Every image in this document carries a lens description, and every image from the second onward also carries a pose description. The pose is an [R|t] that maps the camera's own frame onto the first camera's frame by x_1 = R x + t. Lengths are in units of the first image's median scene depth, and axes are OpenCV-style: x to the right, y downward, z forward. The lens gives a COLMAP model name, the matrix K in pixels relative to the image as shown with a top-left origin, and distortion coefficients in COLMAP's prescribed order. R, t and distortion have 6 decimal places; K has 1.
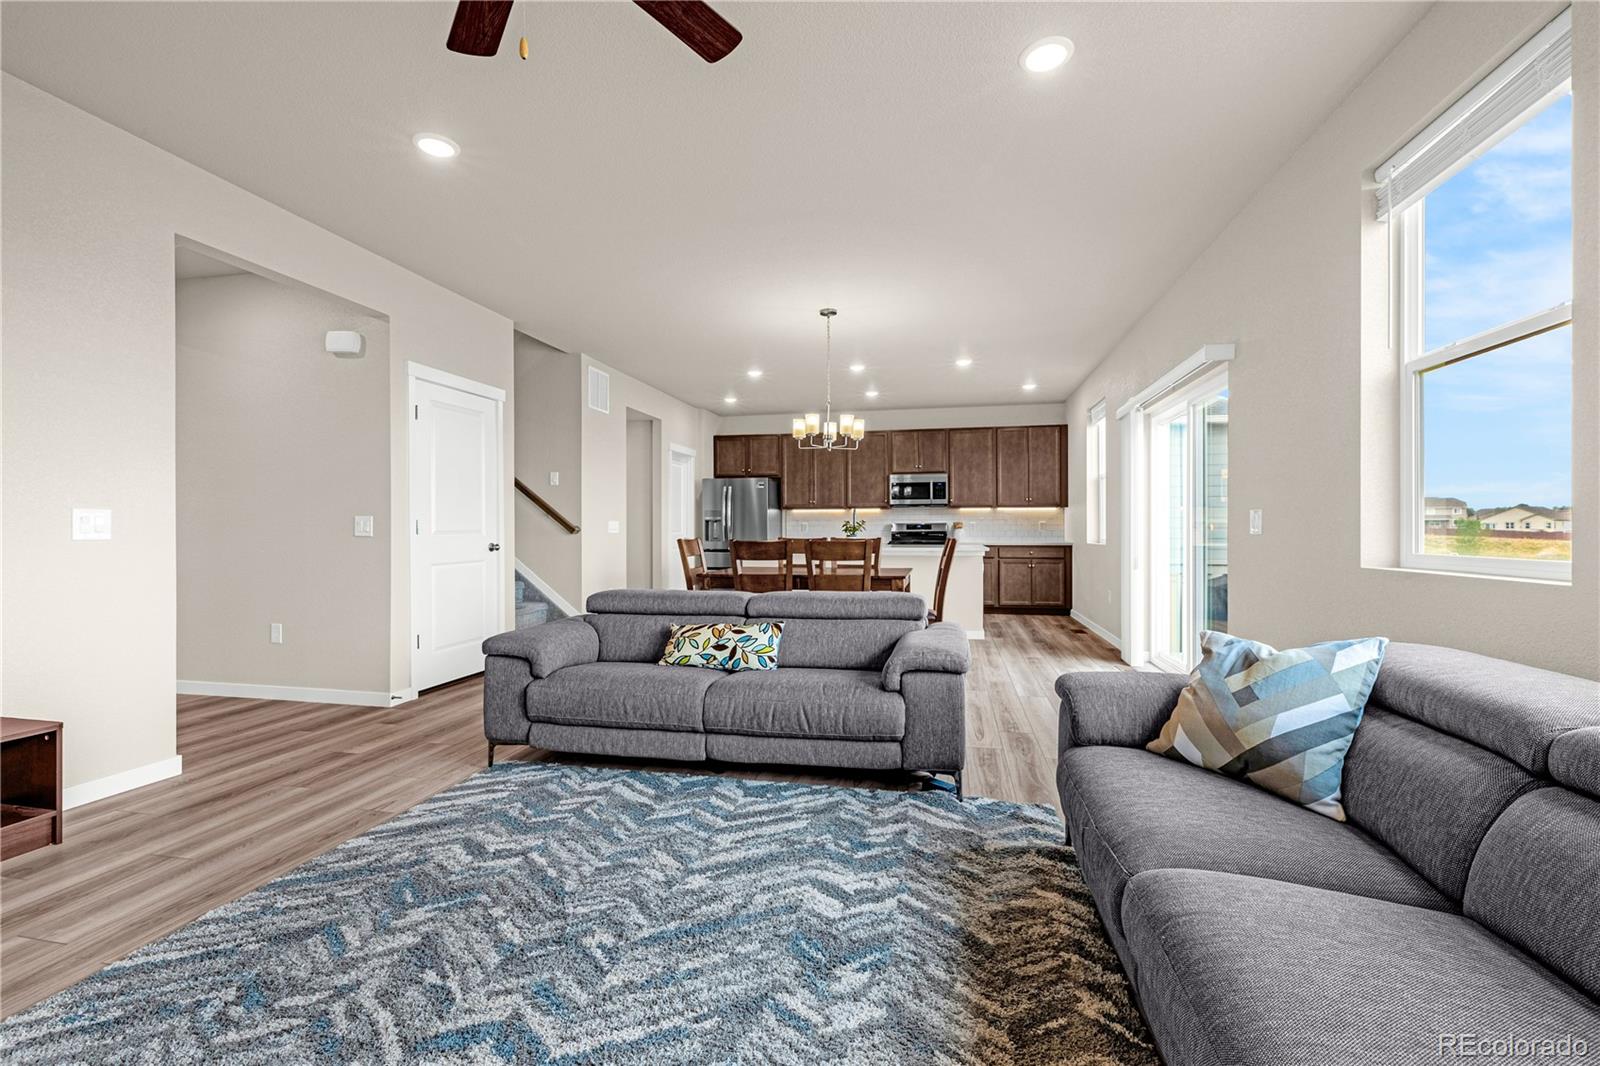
lens RADIAL K [[675.3, 0, 800.0], [0, 675.3, 533.0], [0, 0, 1]] dist [0.002043, -0.000415]
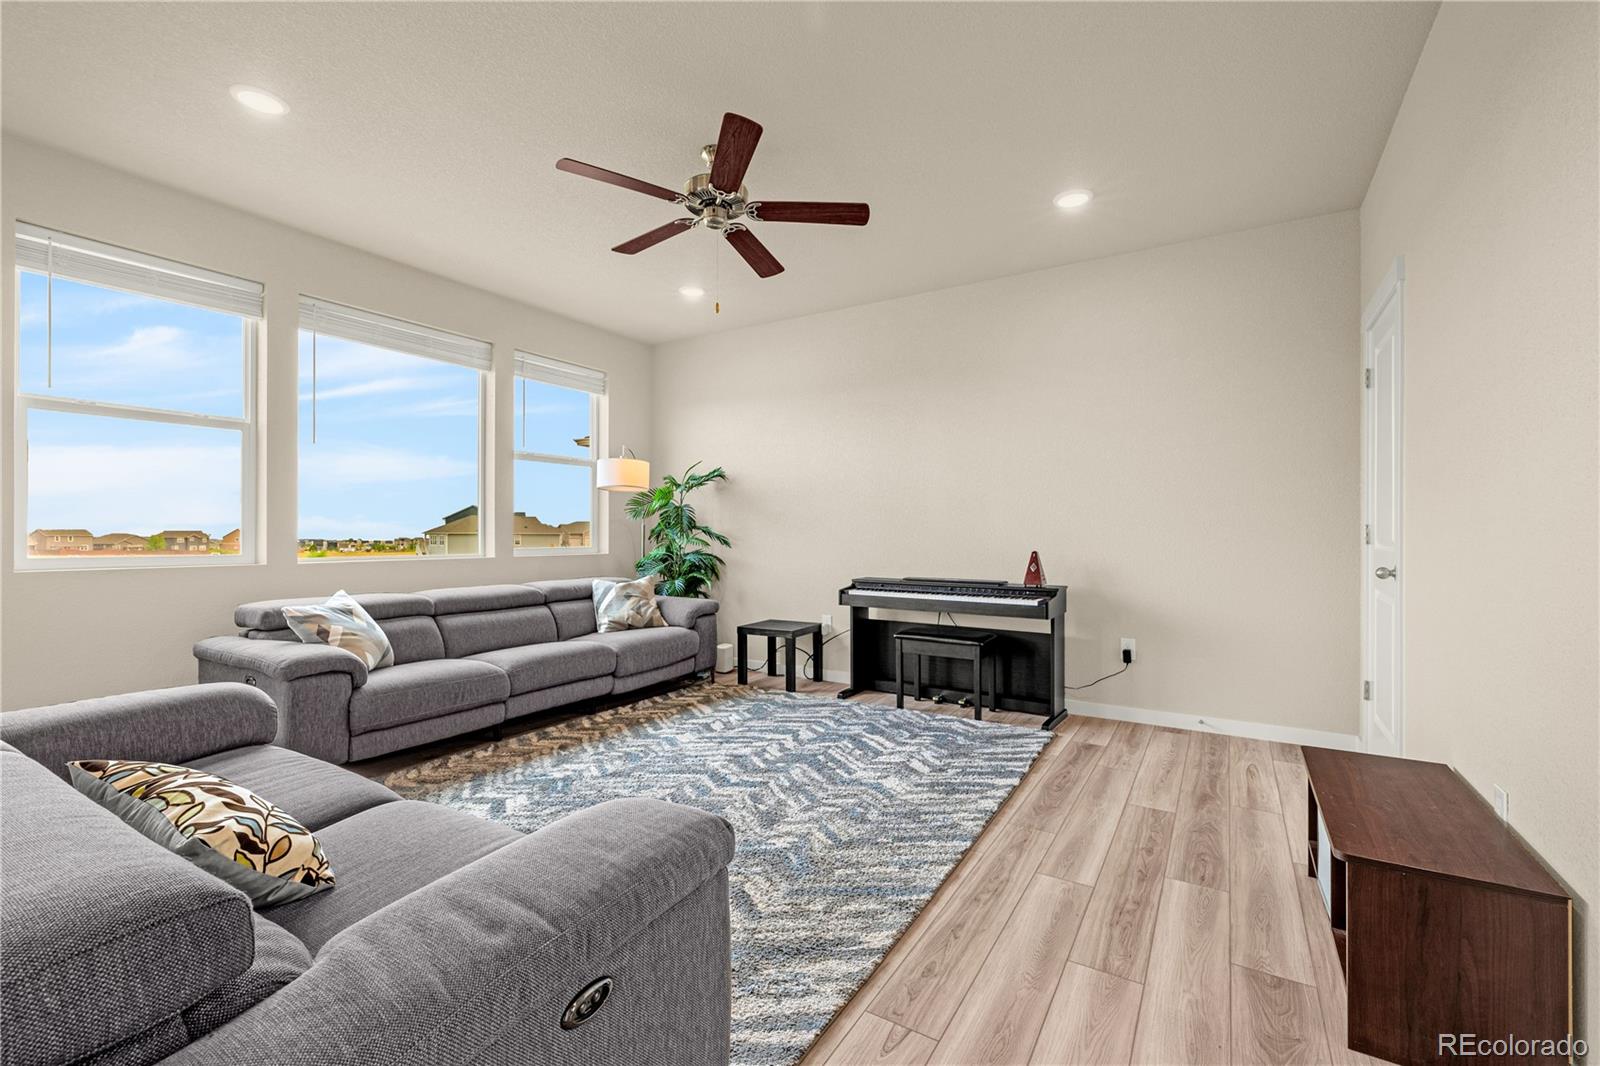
lens RADIAL K [[675.3, 0, 800.0], [0, 675.3, 533.0], [0, 0, 1]] dist [0.002043, -0.000415]
pose [[-0.940251, -0.002157, 0.340475, -0.568291], [0.000108, 0.999978, 0.006636, -0.028419], [-0.340482, 0.006276, -0.940230, 2.354990]]
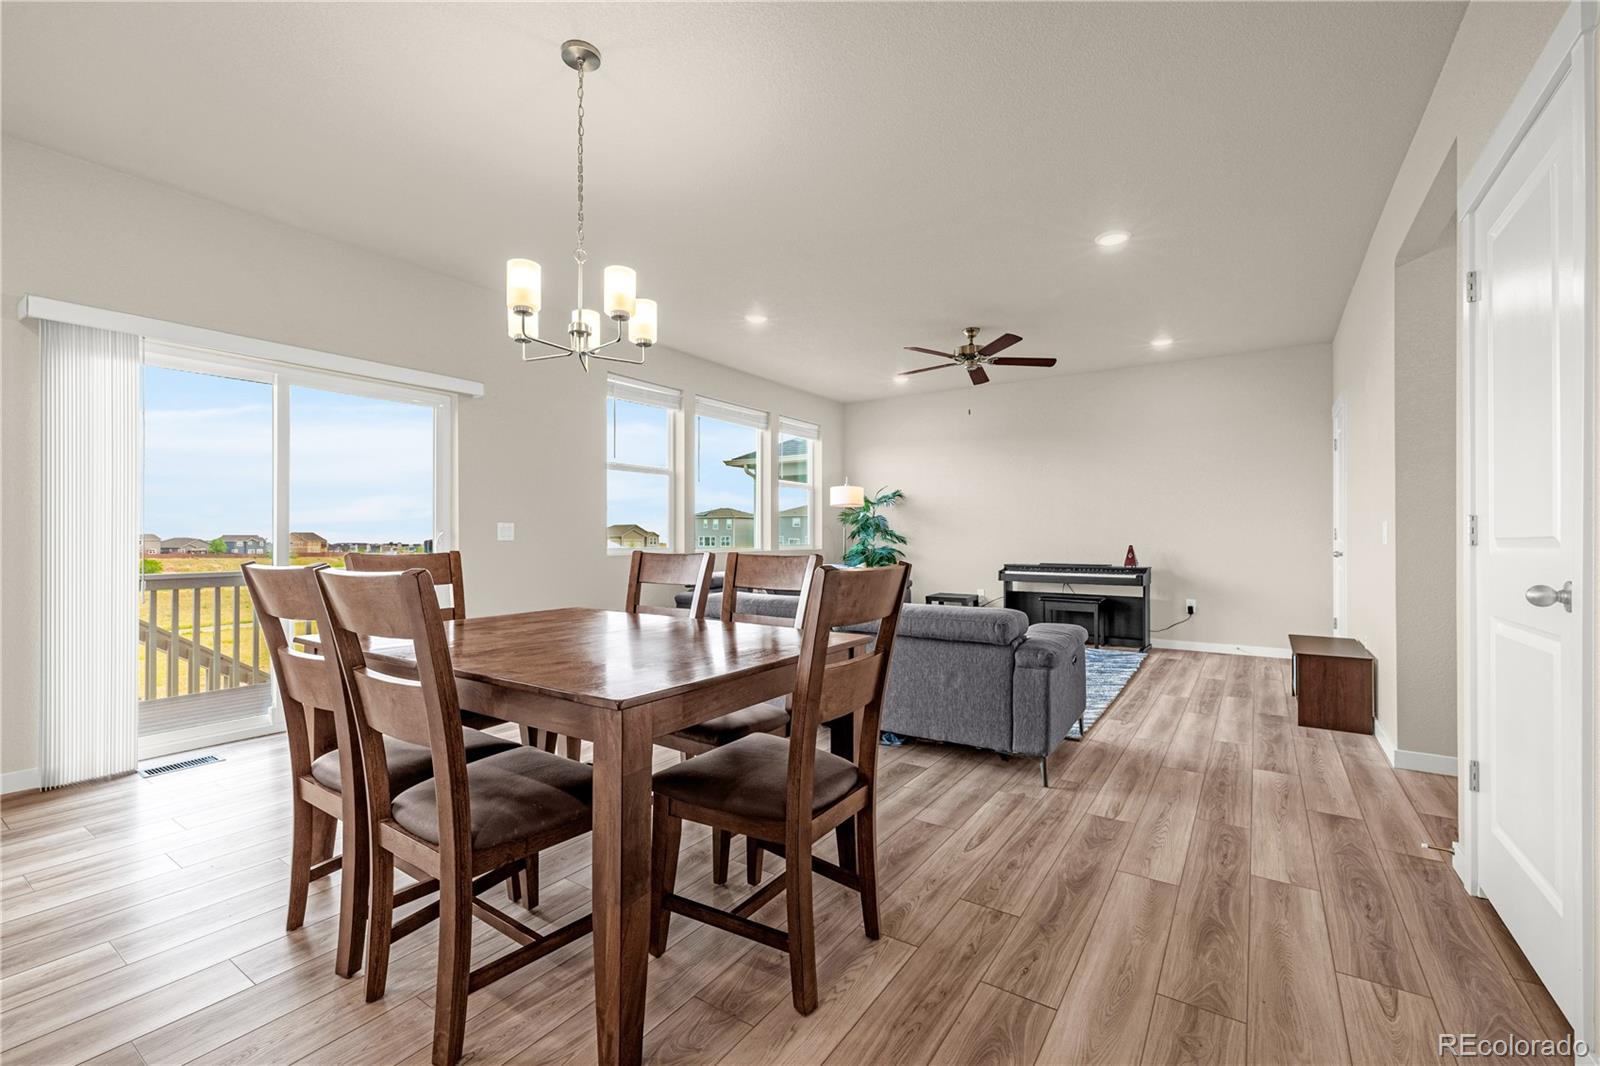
lens RADIAL K [[675.3, 0, 800.0], [0, 675.3, 533.0], [0, 0, 1]] dist [0.002043, -0.000415]
pose [[-0.929111, 0.001803, 0.369796, -0.498675], [0.002887, 0.999993, 0.002378, -0.029121], [-0.369789, 0.003277, -0.929110, 2.688806]]
